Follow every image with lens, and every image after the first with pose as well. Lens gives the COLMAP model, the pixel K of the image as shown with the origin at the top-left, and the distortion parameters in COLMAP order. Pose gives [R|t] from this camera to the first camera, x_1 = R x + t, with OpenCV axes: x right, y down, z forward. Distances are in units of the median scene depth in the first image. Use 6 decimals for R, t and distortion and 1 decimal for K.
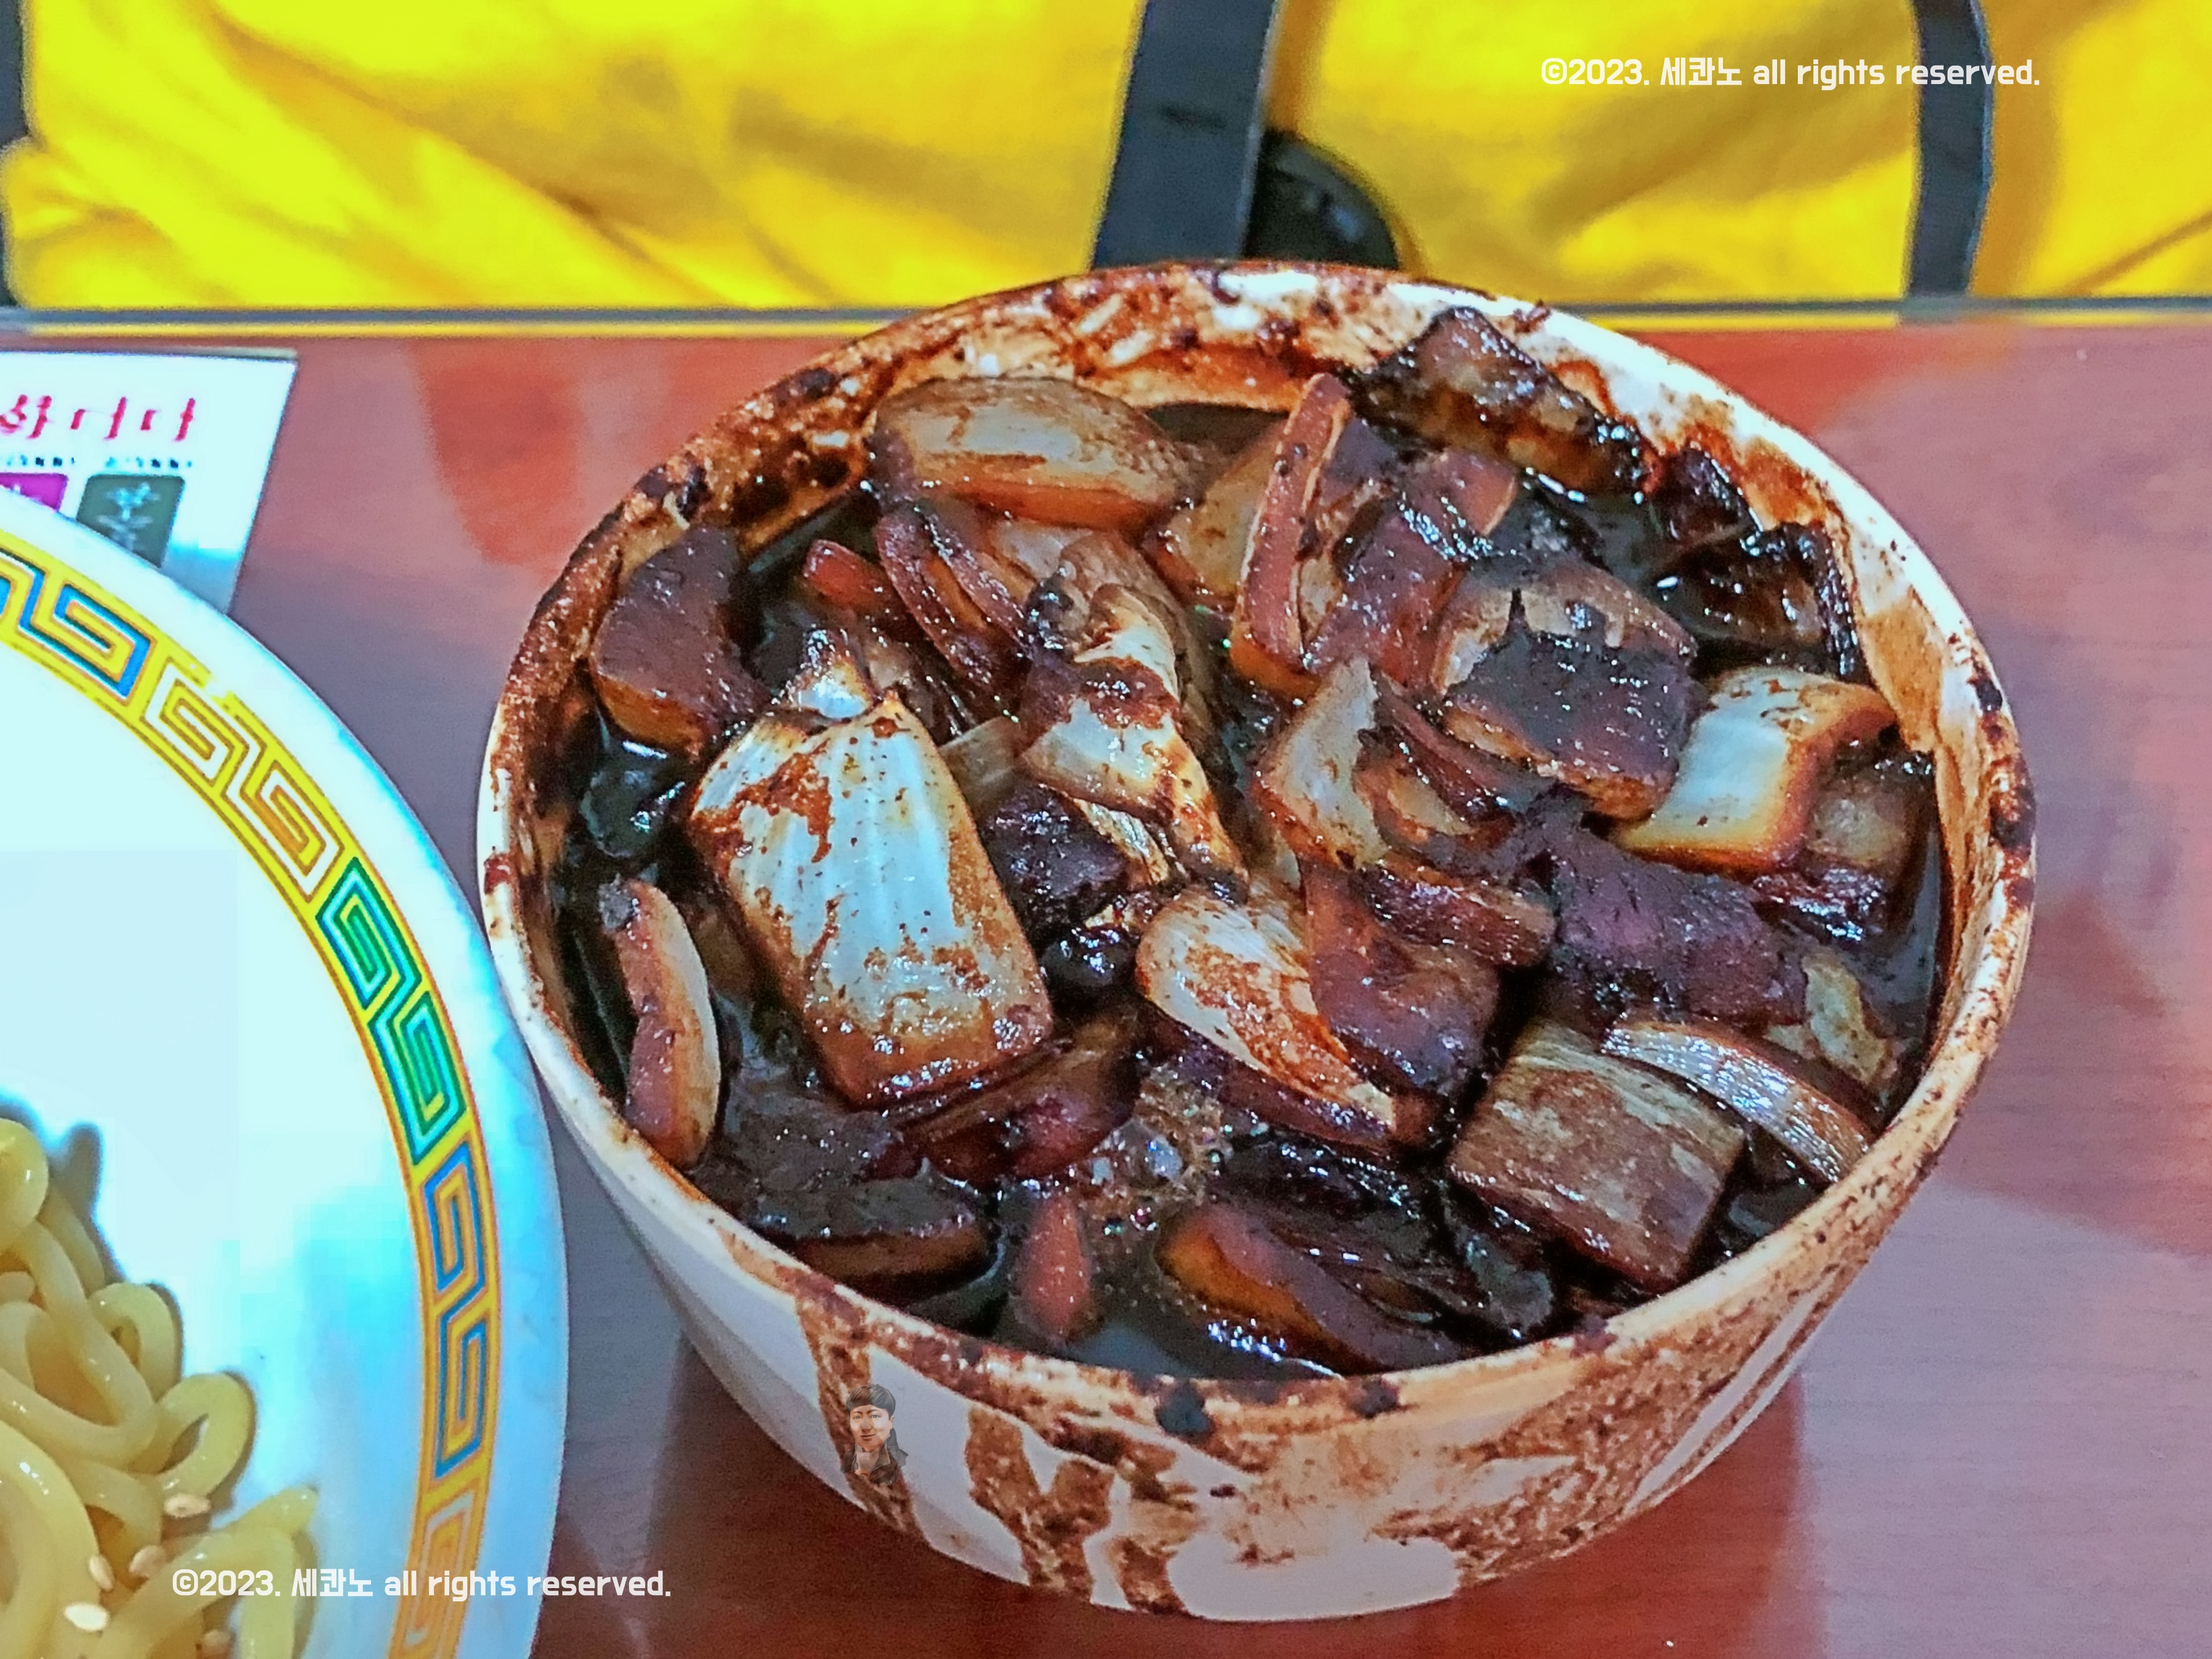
lens RADIAL K [[3801.0, 0, 1118.3], [0, 3801.0, 828.0], [0, 0, 1]] dist [0.081326, 0.000000]
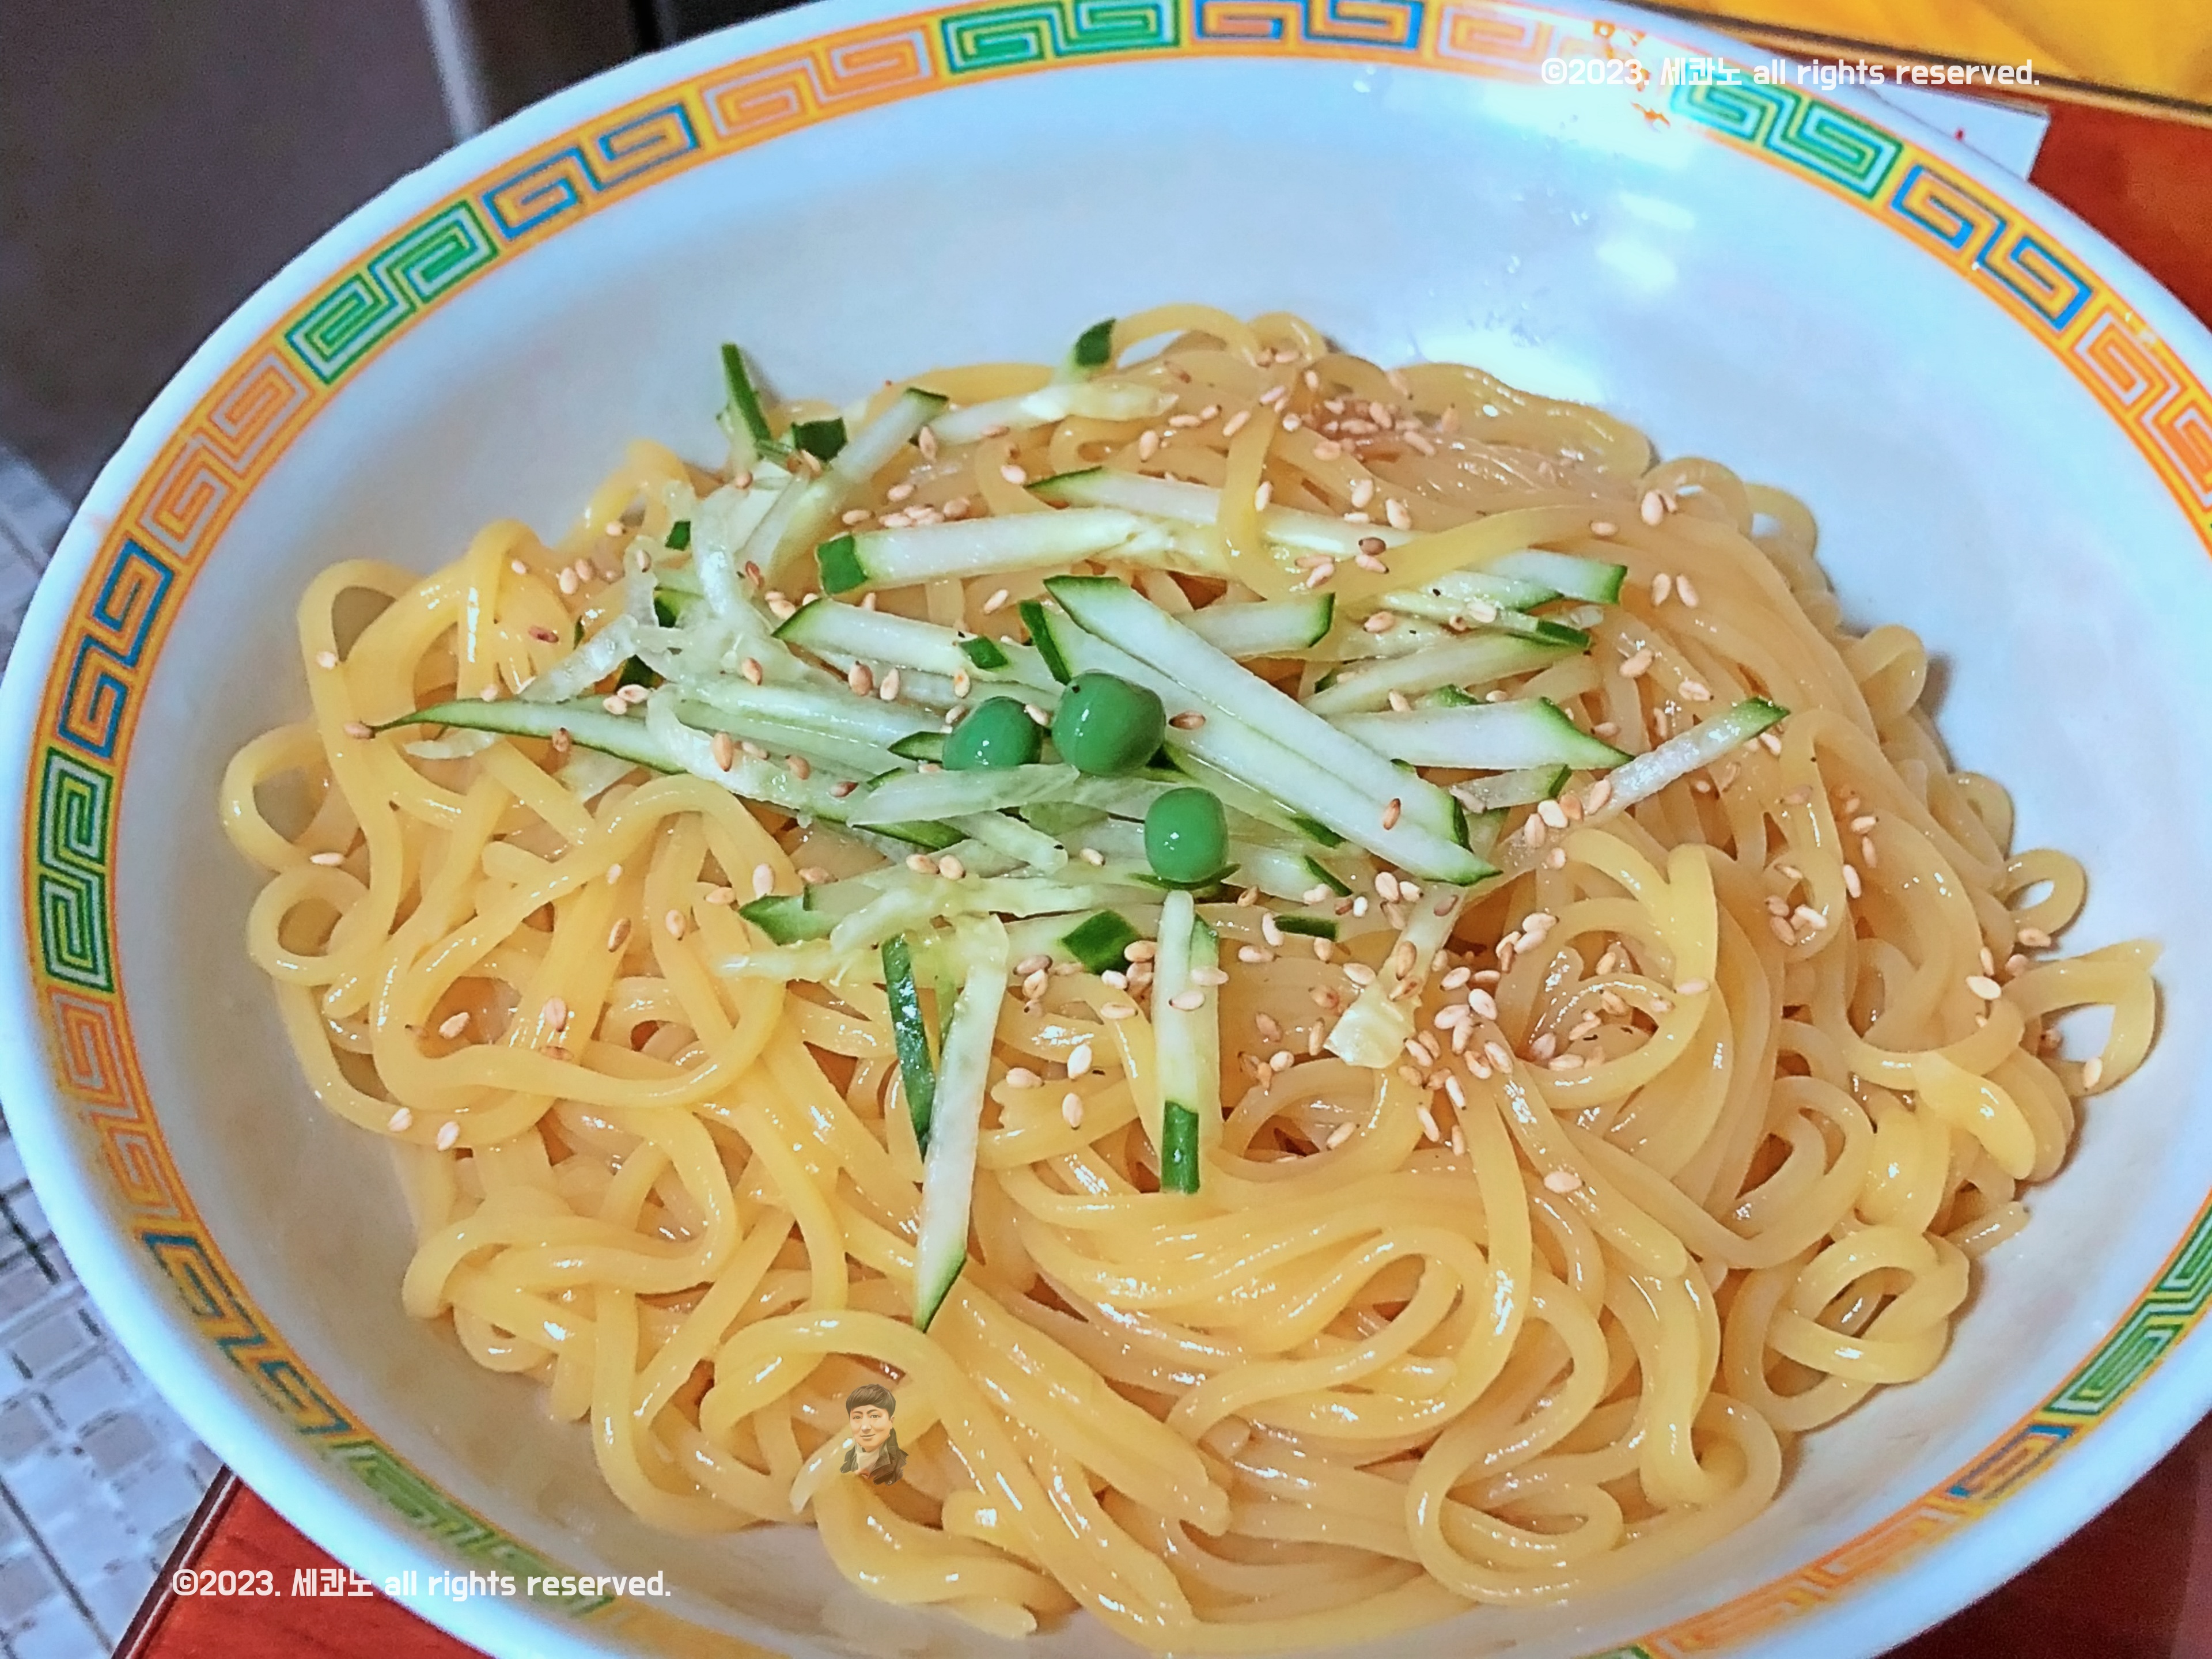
lens RADIAL K [[3801.0, 0, 1101.2], [0, 3801.0, 823.8], [0, 0, 1]] dist [0.081326, 0.000000]
pose [[0.941991, 0.241427, -0.233165, -0.235236], [-0.235124, 0.970414, 0.054895, 0.135061], [0.239519, 0.003112, 0.970887, -0.315301]]
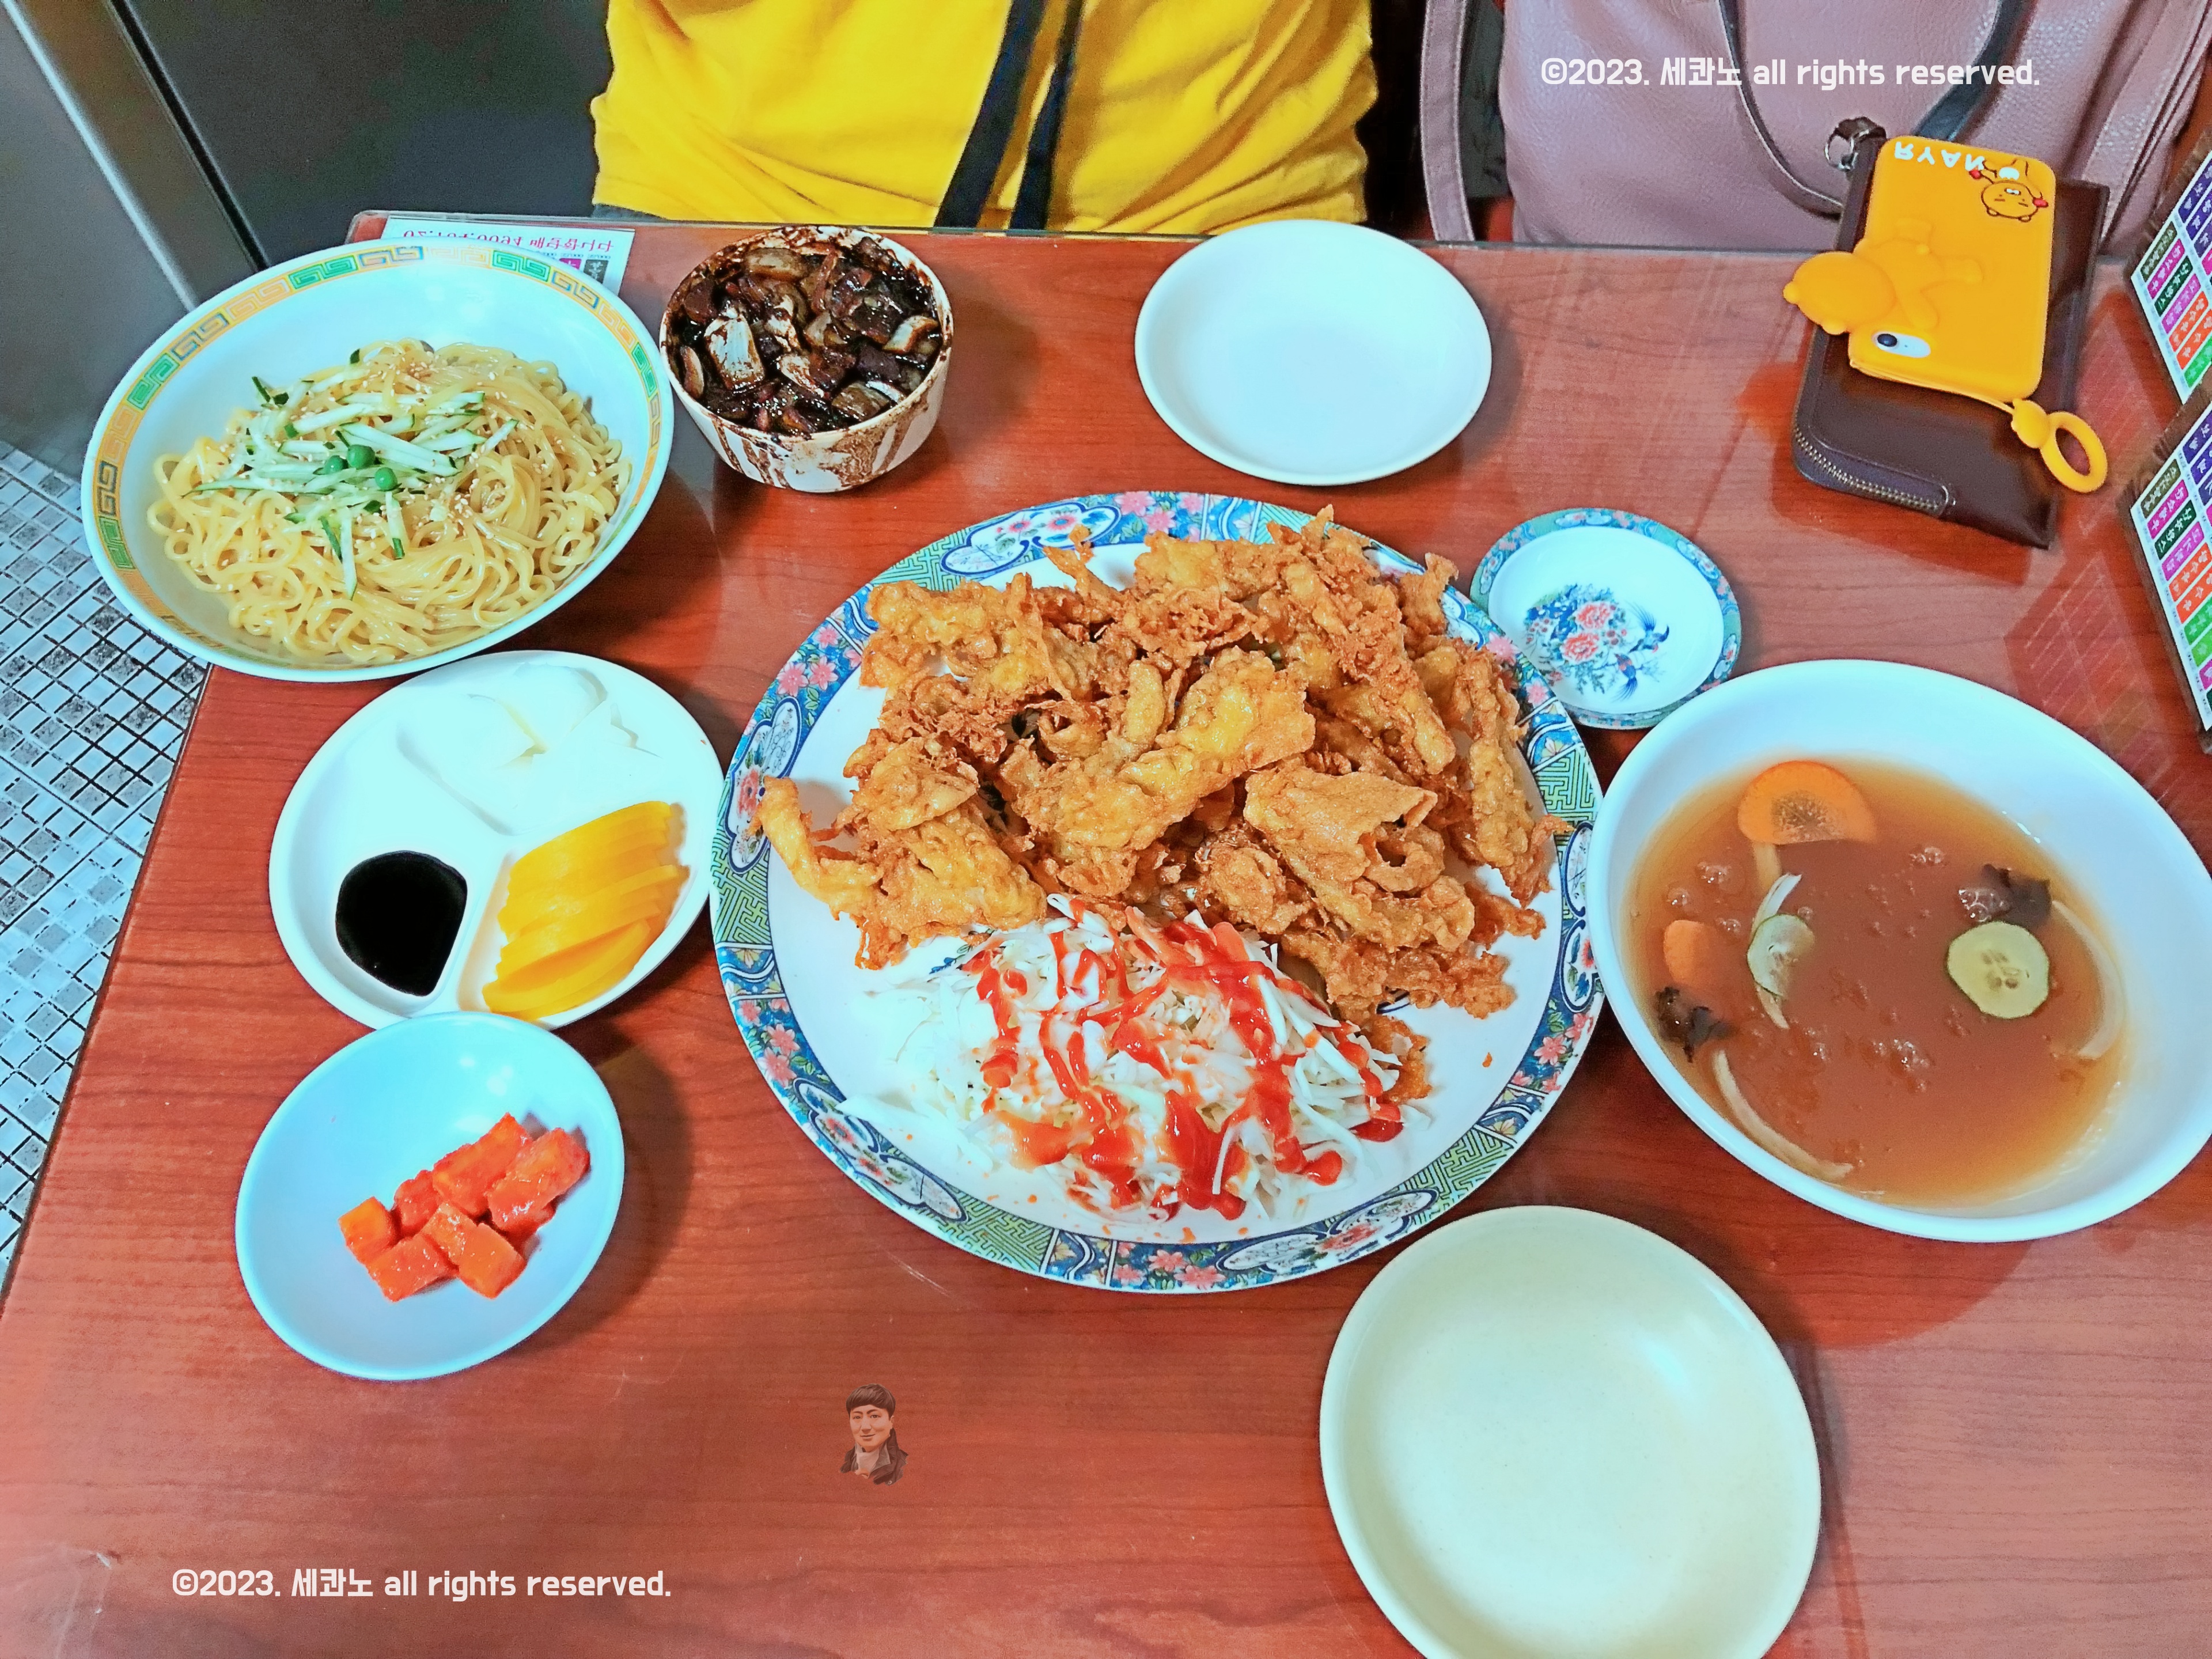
lens RADIAL K [[1778.7, 0, 1104.9], [0, 1778.7, 837.8], [0, 0, 1]] dist [0.013199, 0.008829]
pose [[0.999387, 0.031315, 0.015620, 0.423493], [-0.034046, 0.973303, 0.226983, 0.092980], [-0.008095, -0.227376, 0.973773, -1.546567]]
